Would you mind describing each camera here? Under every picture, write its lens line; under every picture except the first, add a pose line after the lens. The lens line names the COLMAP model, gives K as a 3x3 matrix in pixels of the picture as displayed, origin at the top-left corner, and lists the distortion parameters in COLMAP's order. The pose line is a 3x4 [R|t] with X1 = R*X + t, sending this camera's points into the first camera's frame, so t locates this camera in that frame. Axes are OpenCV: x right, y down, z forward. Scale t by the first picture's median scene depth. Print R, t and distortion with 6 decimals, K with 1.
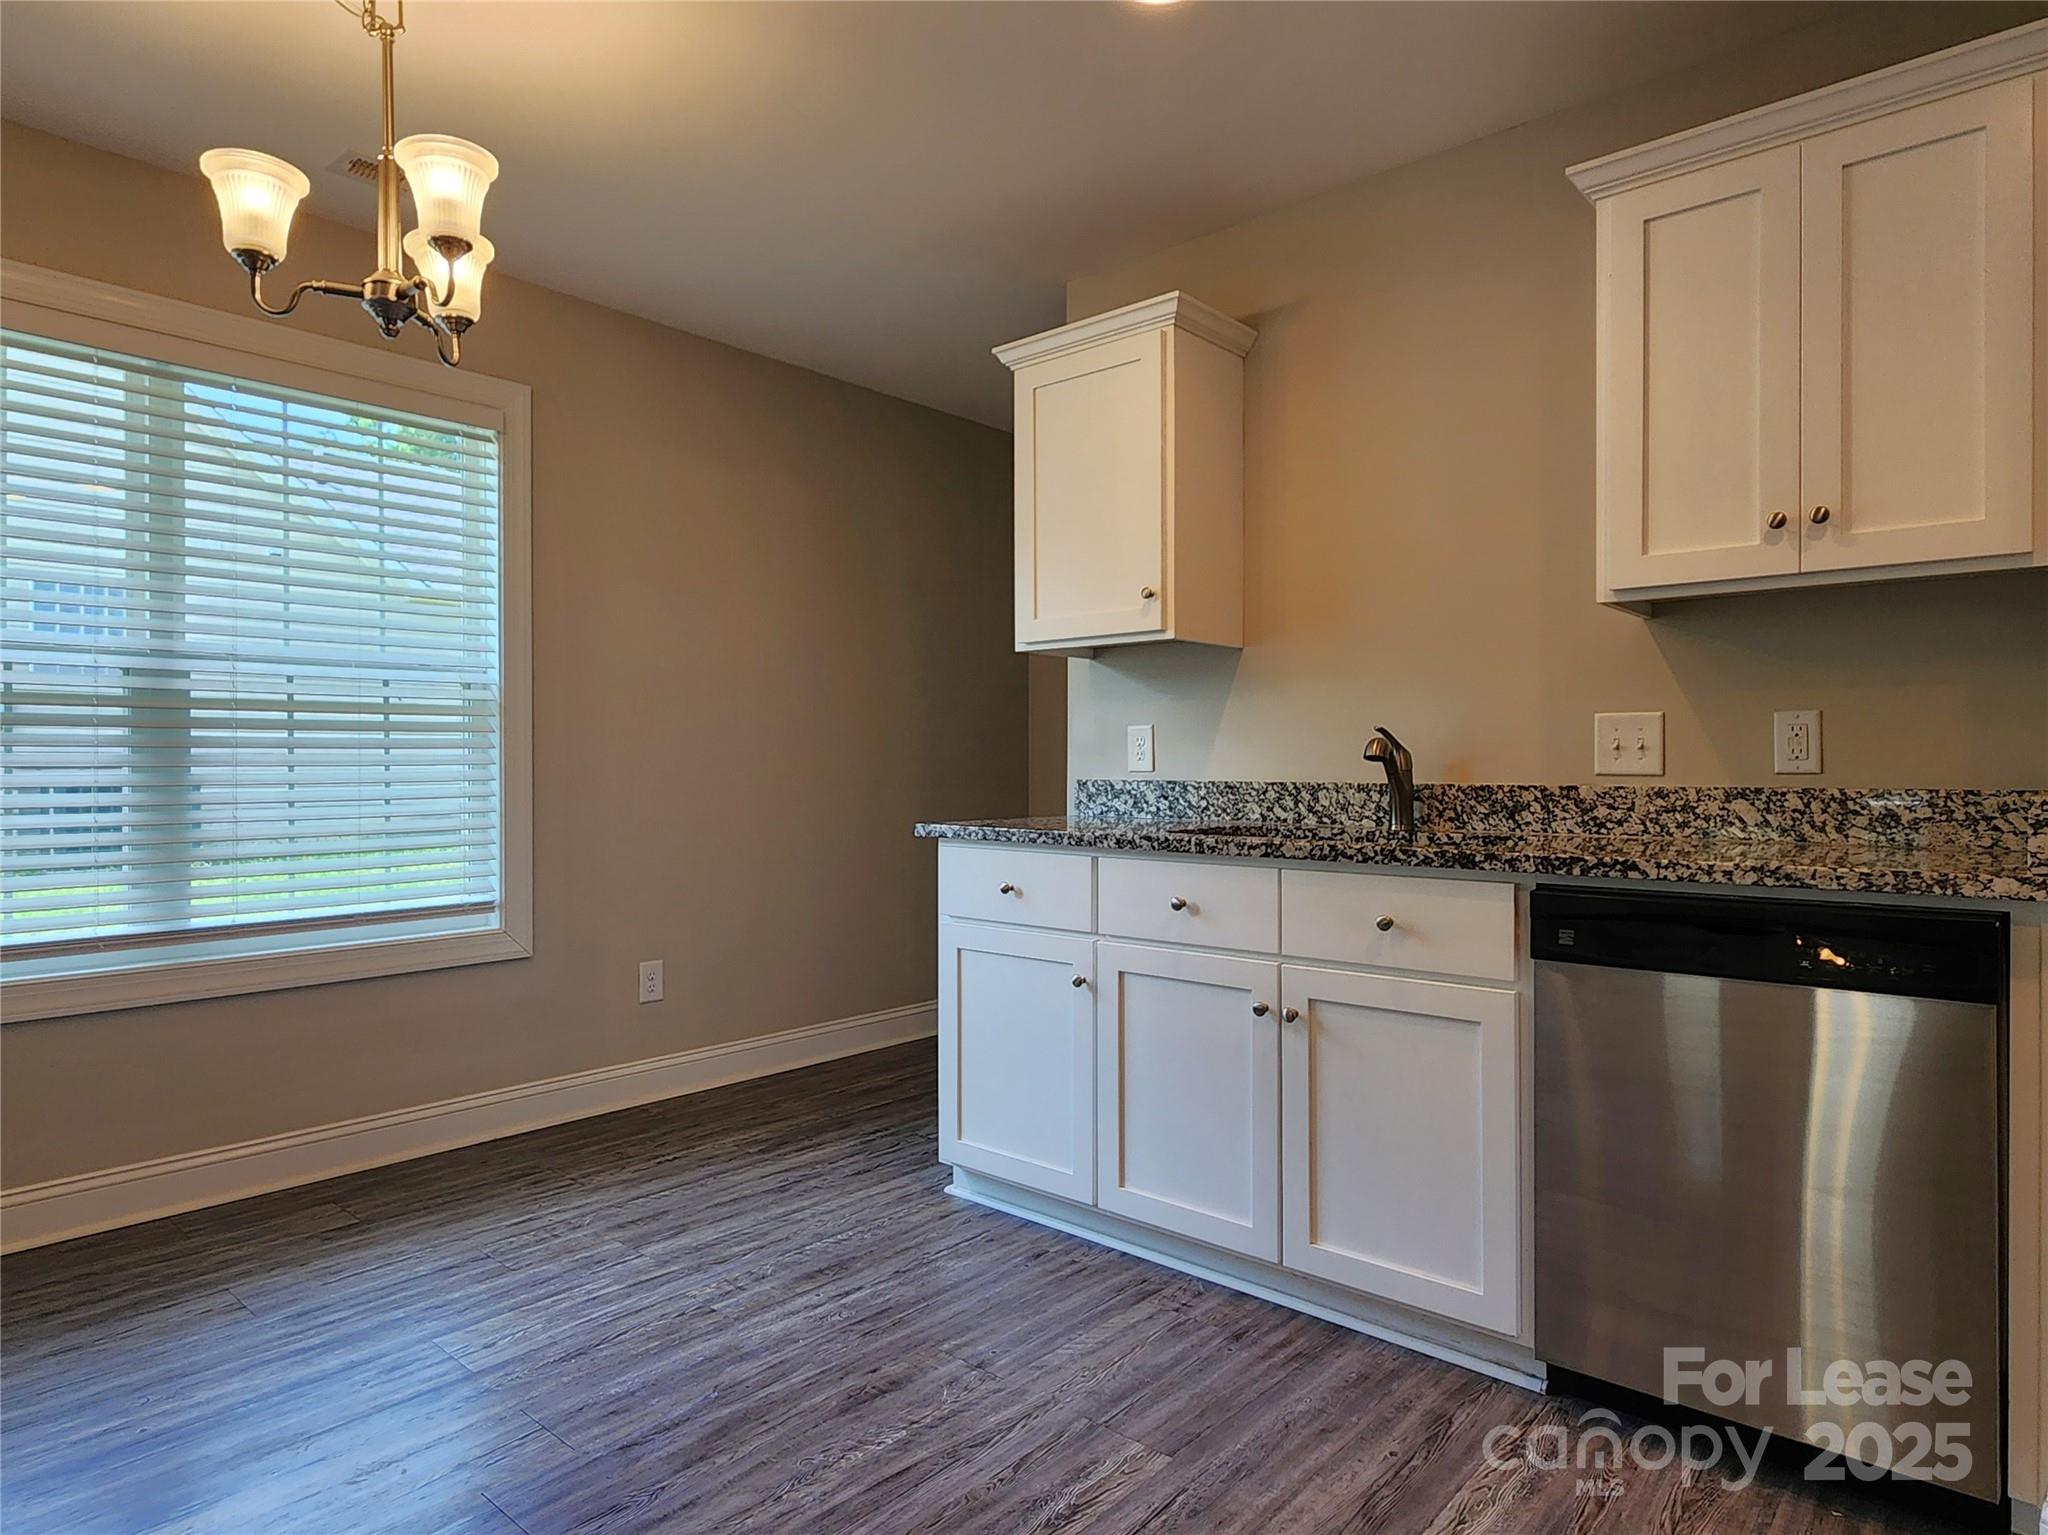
lens RADIAL K [[1208.4, 0, 1024.4], [0, 1208.4, 765.8], [0, 0, 1]] dist [-0.000758, 0.001043]
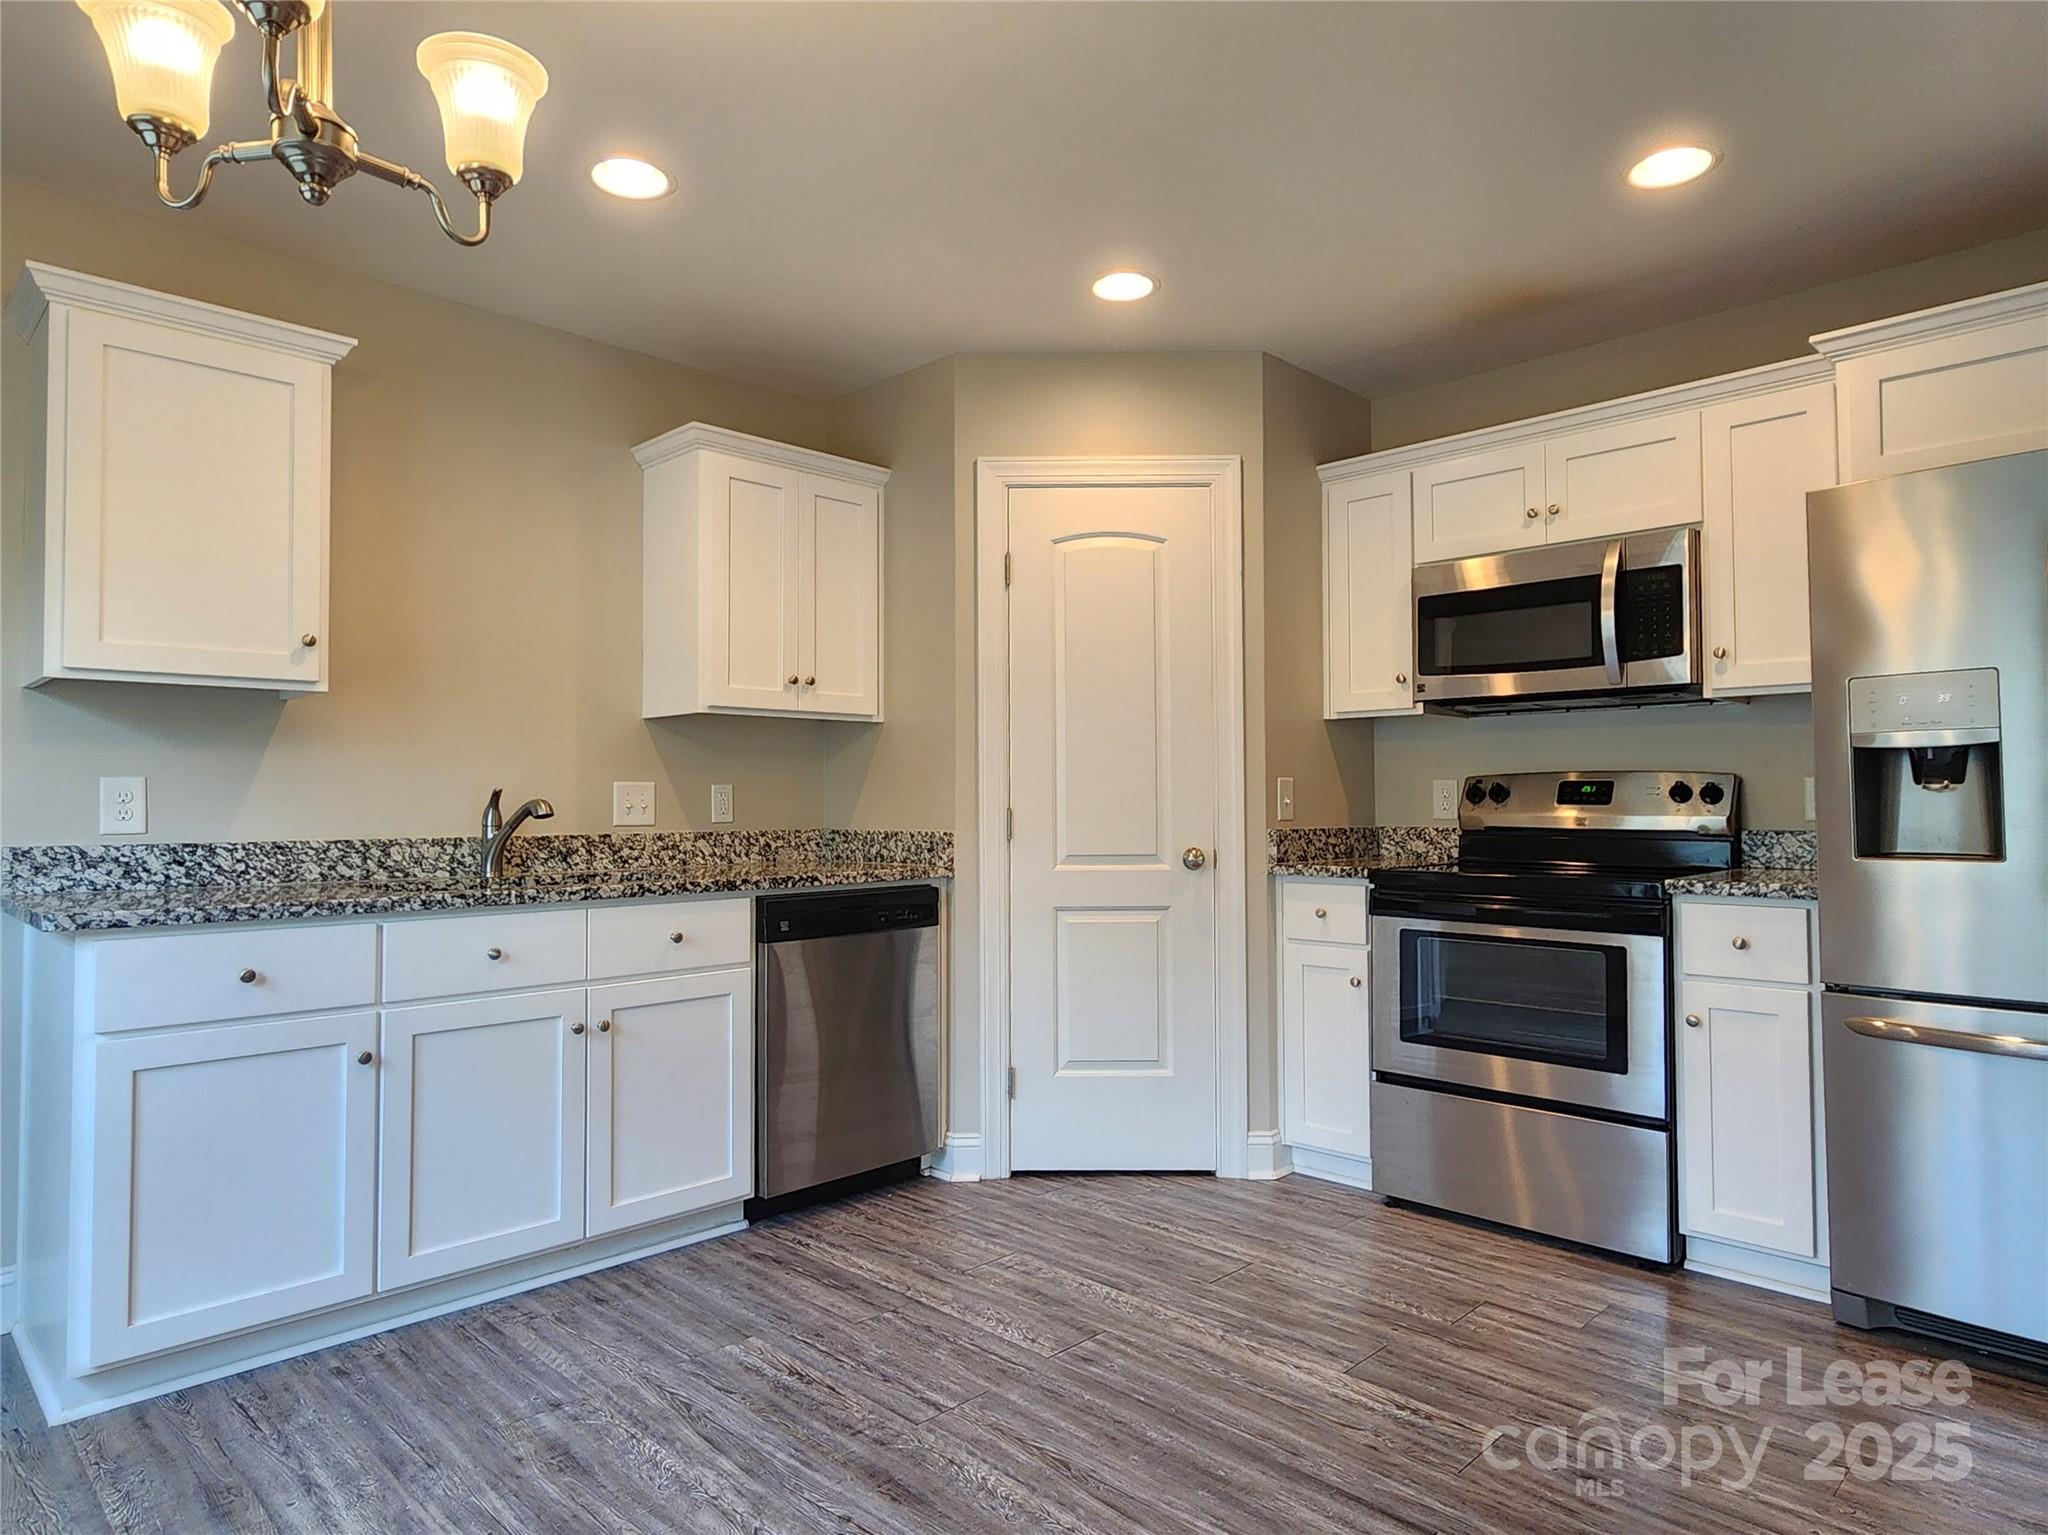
lens RADIAL K [[1208.4, 0, 1018.2], [0, 1208.4, 770.2], [0, 0, 1]] dist [-0.000758, 0.001043]
pose [[0.060689, 0.025114, 0.997841, -0.941875], [0.004280, 0.999668, -0.025421, -0.020474], [-0.998148, 0.005813, 0.060561, 0.475635]]
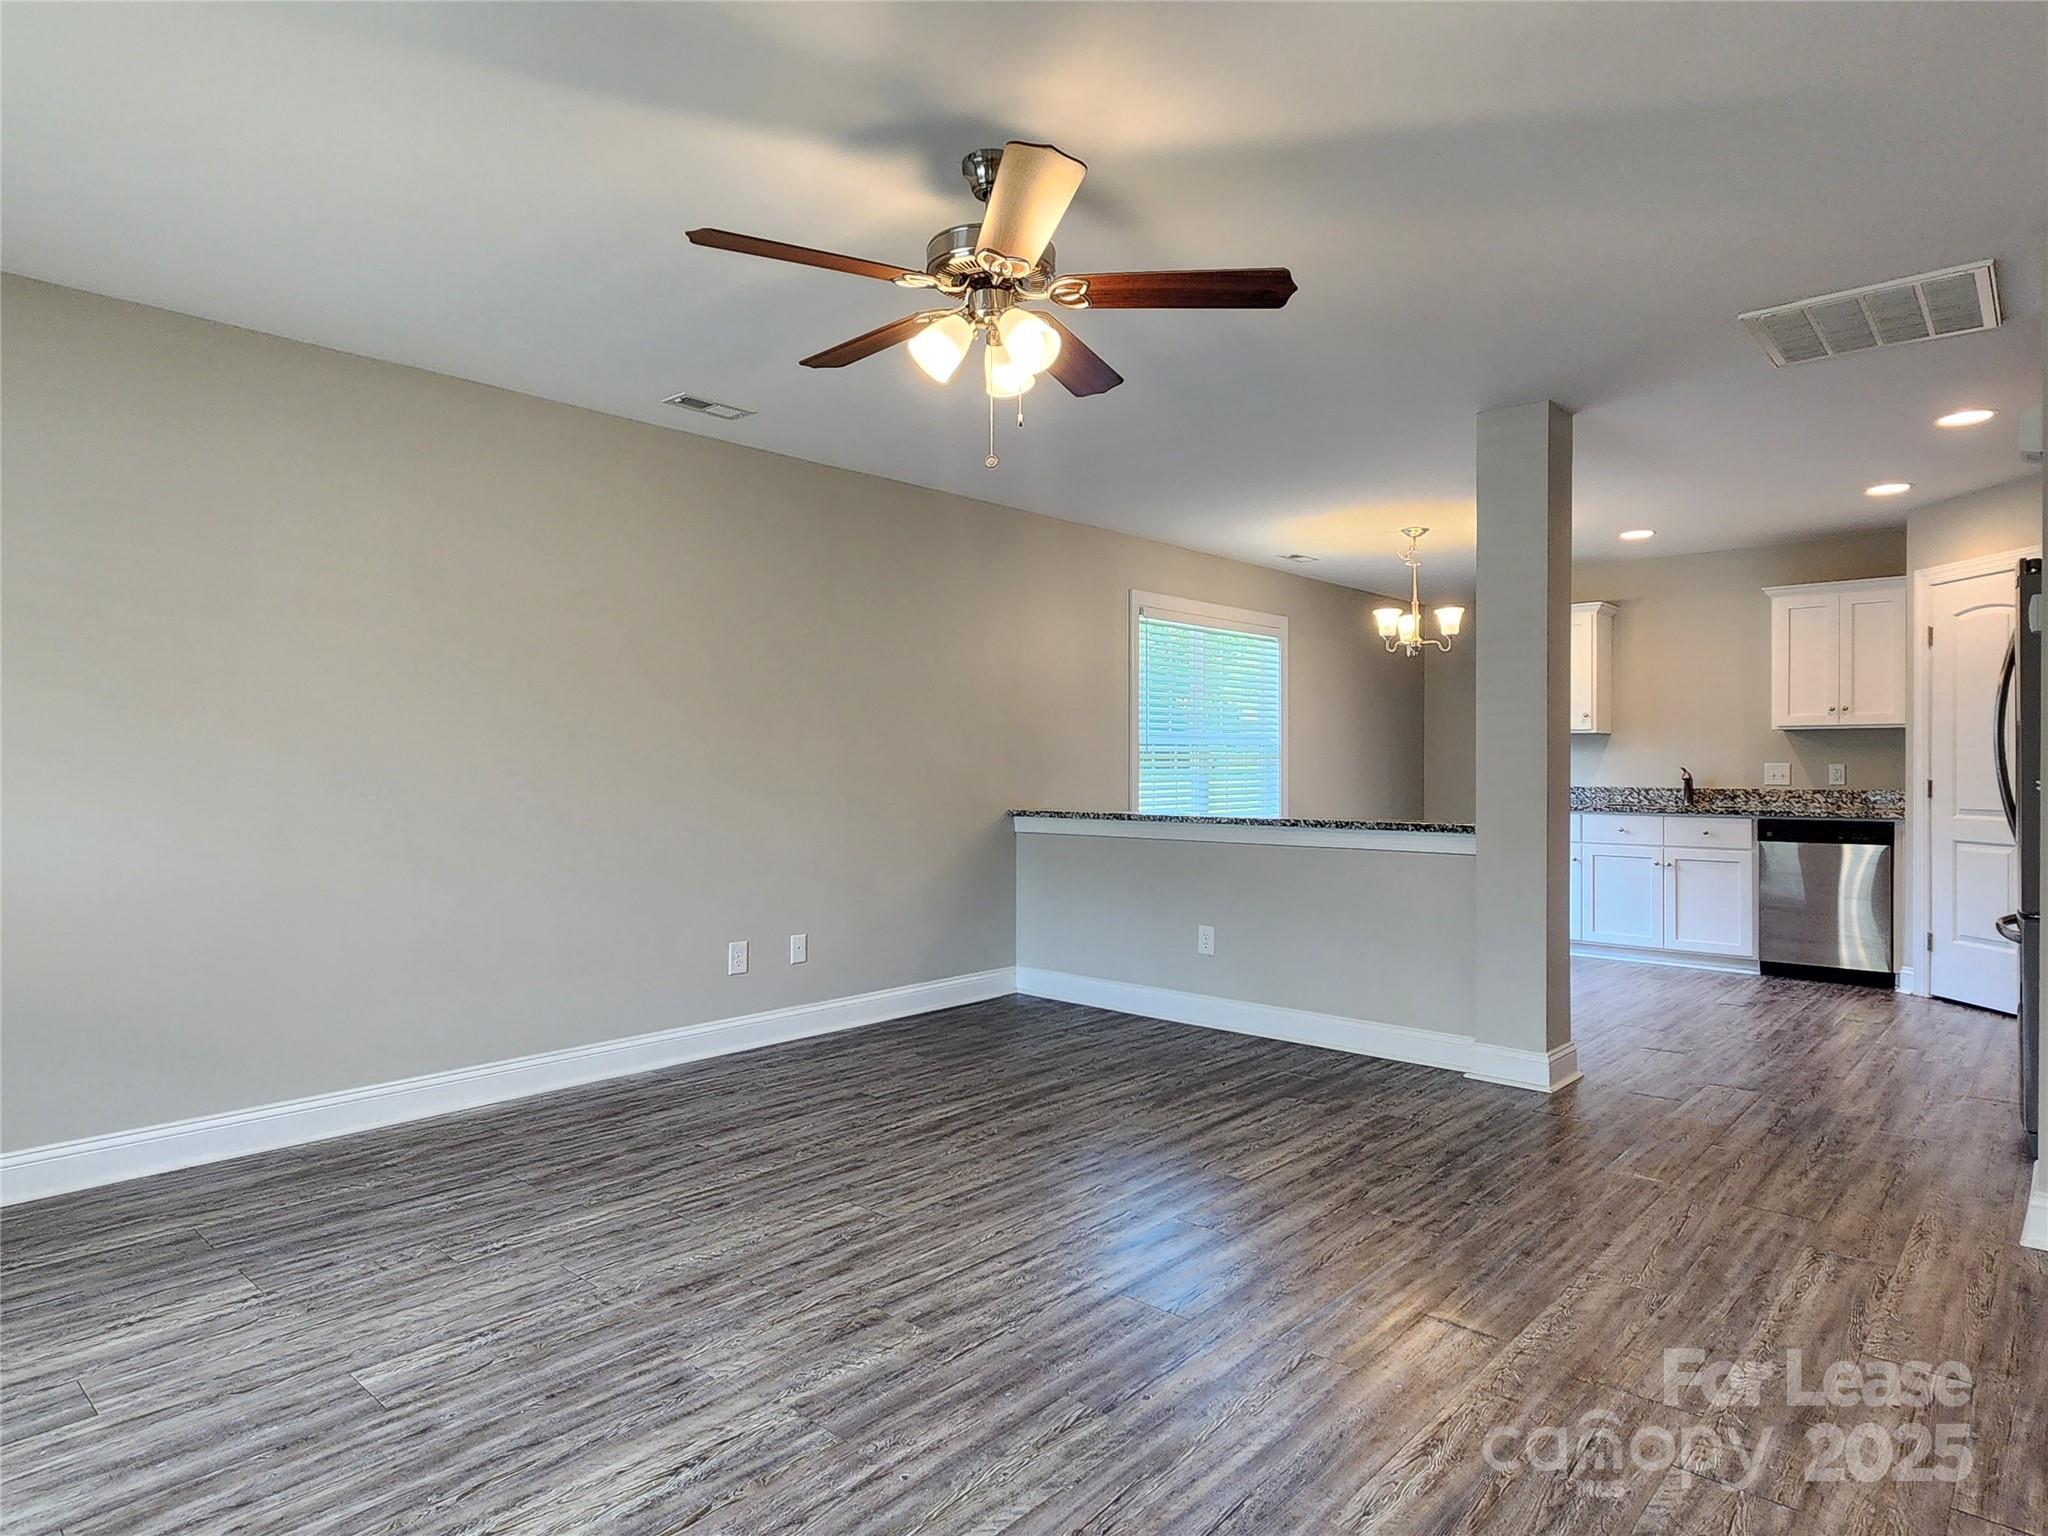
lens RADIAL K [[1208.4, 0, 1012.1], [0, 1208.4, 768.7], [0, 0, 1]] dist [-0.000758, 0.001043]
pose [[0.999753, -0.000183, -0.022245, -1.297892], [0.000237, 0.999997, 0.002448, -0.040478], [0.022244, -0.002453, 0.999750, -1.976619]]
